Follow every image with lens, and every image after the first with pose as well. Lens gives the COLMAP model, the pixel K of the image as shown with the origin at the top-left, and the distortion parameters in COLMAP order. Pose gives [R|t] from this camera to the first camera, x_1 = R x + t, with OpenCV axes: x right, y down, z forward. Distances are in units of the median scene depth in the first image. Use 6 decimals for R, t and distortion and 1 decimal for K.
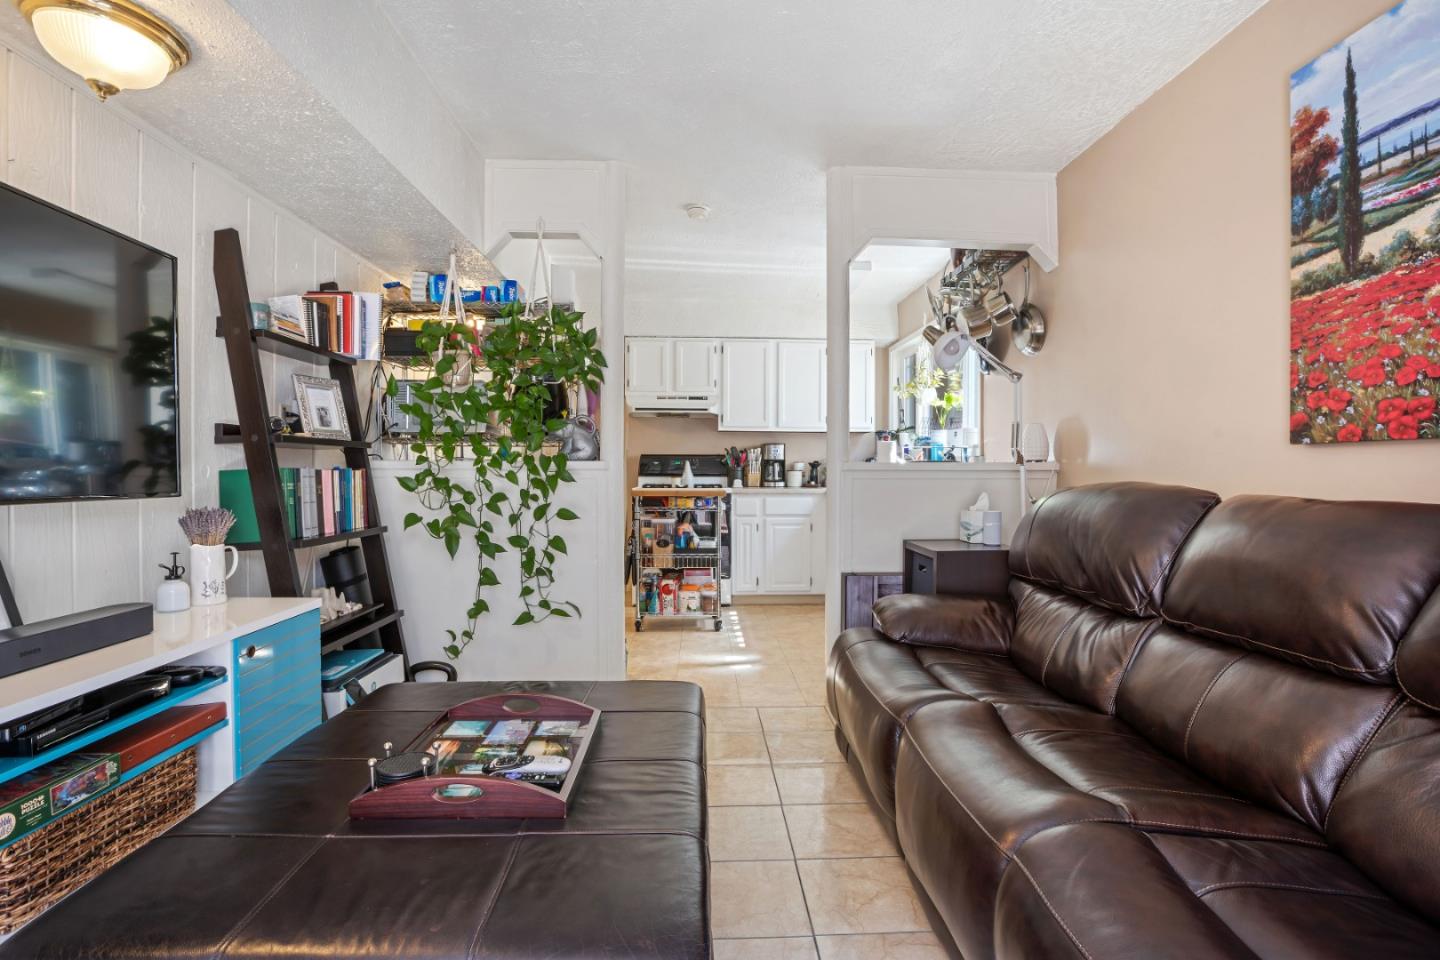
lens RADIAL K [[666.9, 0, 715.1], [0, 666.9, 473.8], [0, 0, 1]] dist [-0.025616, 0.005180]
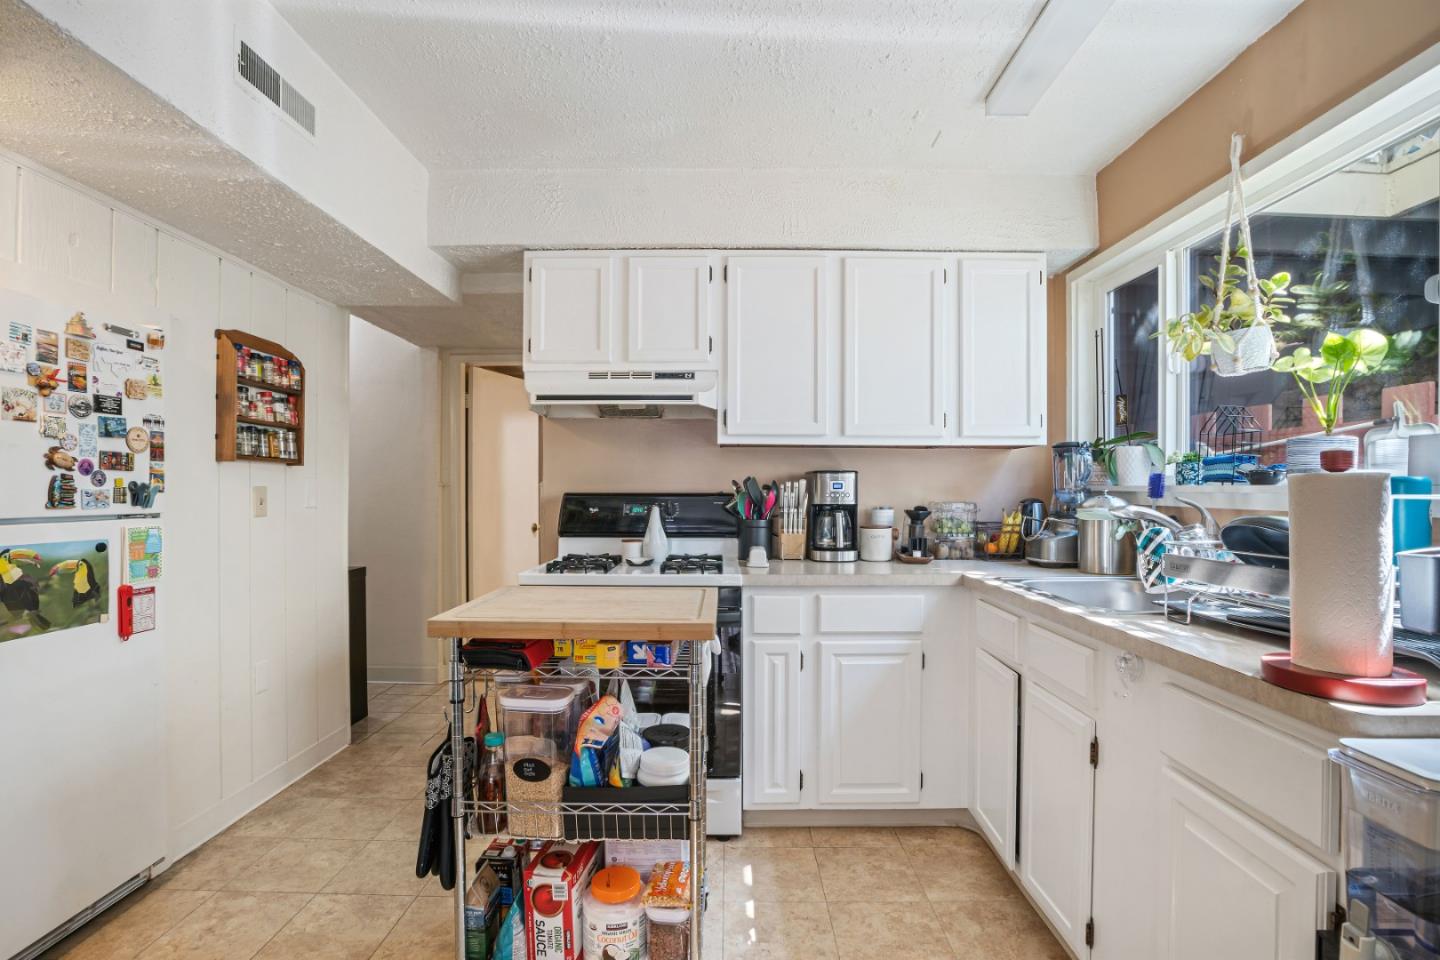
lens RADIAL K [[666.9, 0, 728.3], [0, 666.9, 486.7], [0, 0, 1]] dist [-0.025616, 0.005180]
pose [[0.999738, -0.000304, -0.022878, 0.023670], [0.000096, 0.999958, -0.009113, -0.029580], [0.022880, 0.009109, 0.999697, 0.523416]]
